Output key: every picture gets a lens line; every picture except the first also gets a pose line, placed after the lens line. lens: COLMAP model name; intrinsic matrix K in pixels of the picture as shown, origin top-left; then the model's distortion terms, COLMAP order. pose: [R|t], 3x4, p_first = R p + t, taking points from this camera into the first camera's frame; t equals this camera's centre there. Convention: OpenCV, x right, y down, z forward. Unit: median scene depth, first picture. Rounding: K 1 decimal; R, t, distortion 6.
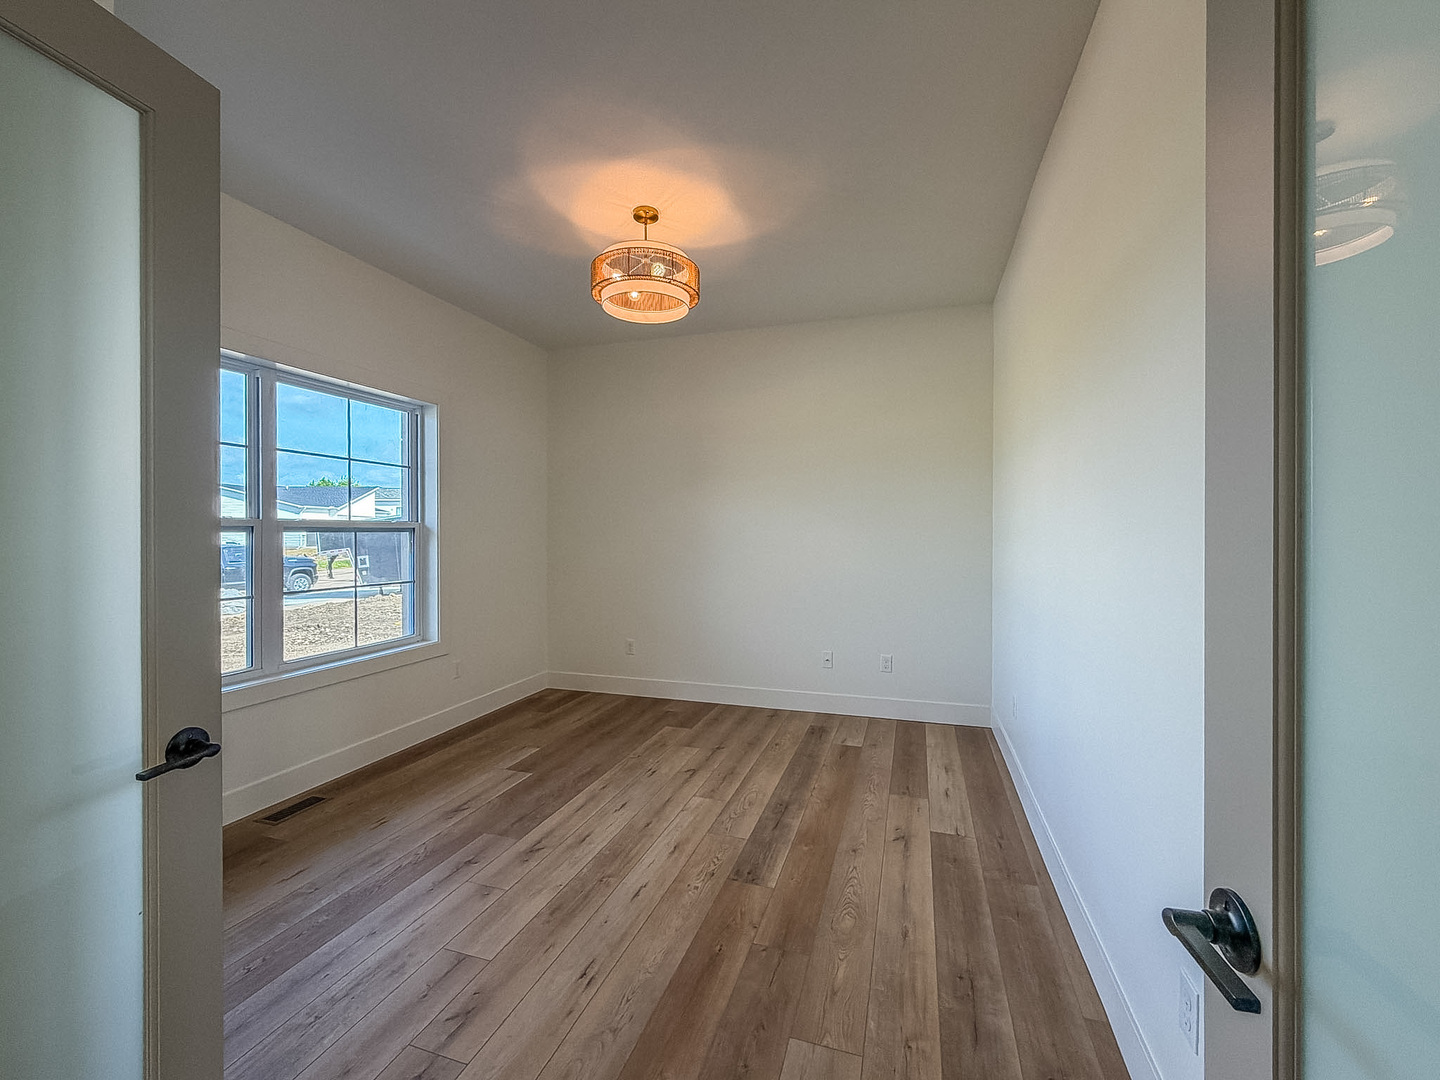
lens RADIAL K [[609.3, 0, 718.3], [0, 609.3, 534.1], [0, 0, 1]] dist [0.004830, -0.000385]
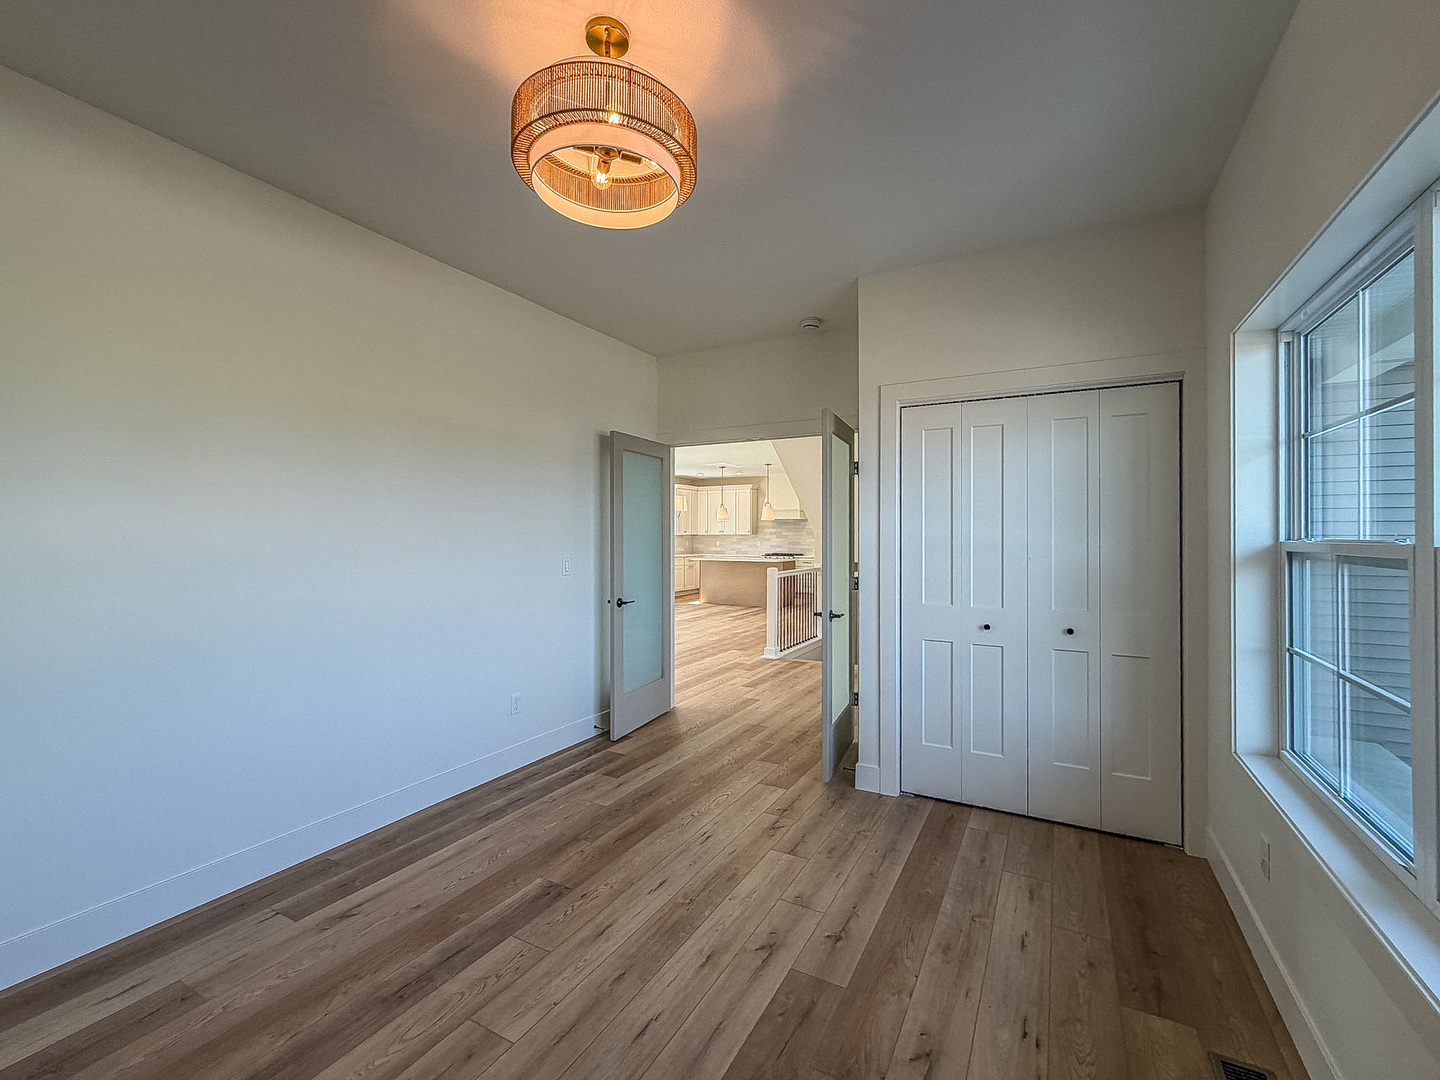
lens RADIAL K [[609.3, 0, 731.8], [0, 609.3, 538.8], [0, 0, 1]] dist [0.004830, -0.000385]
pose [[-0.984118, -0.002014, 0.177503, -0.363977], [-0.000673, 0.999971, 0.007615, -0.033960], [-0.177513, 0.007374, -0.984091, 1.652995]]
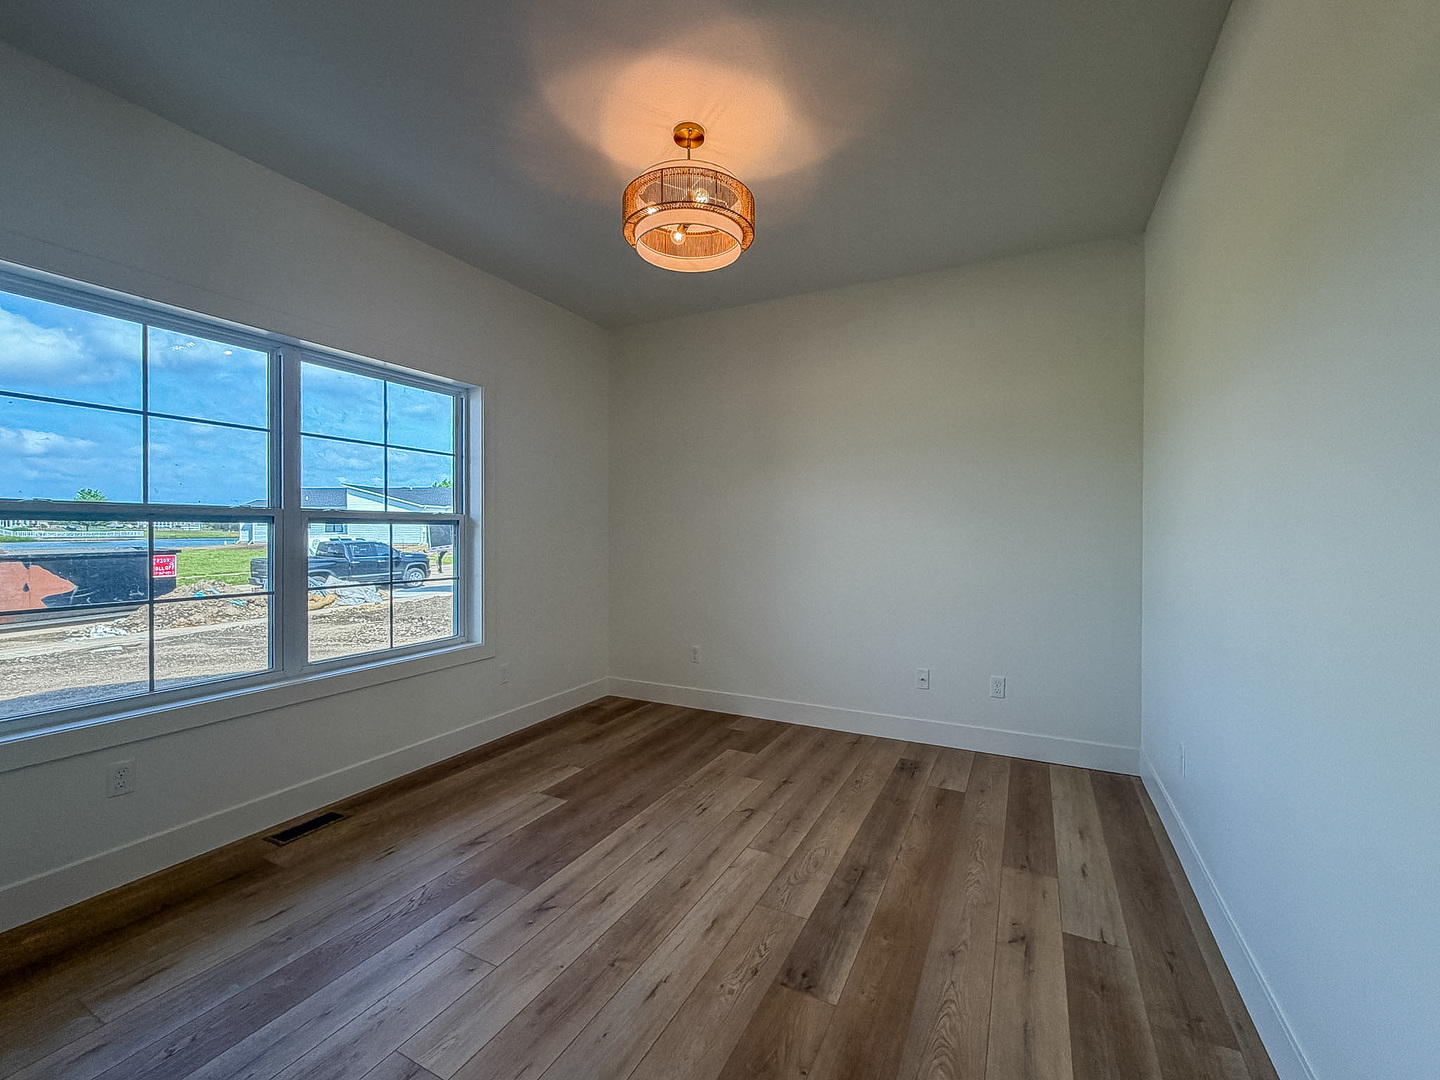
lens RADIAL K [[606.6, 0, 718.4], [0, 606.6, 533.5], [0, 0, 1]] dist [0.000790, -0.000550]
pose [[0.987210, 0.002636, -0.159405, 0.054102], [-0.002507, 0.999996, 0.001013, 0.011292], [0.159407, -0.000600, 0.987213, 0.212798]]
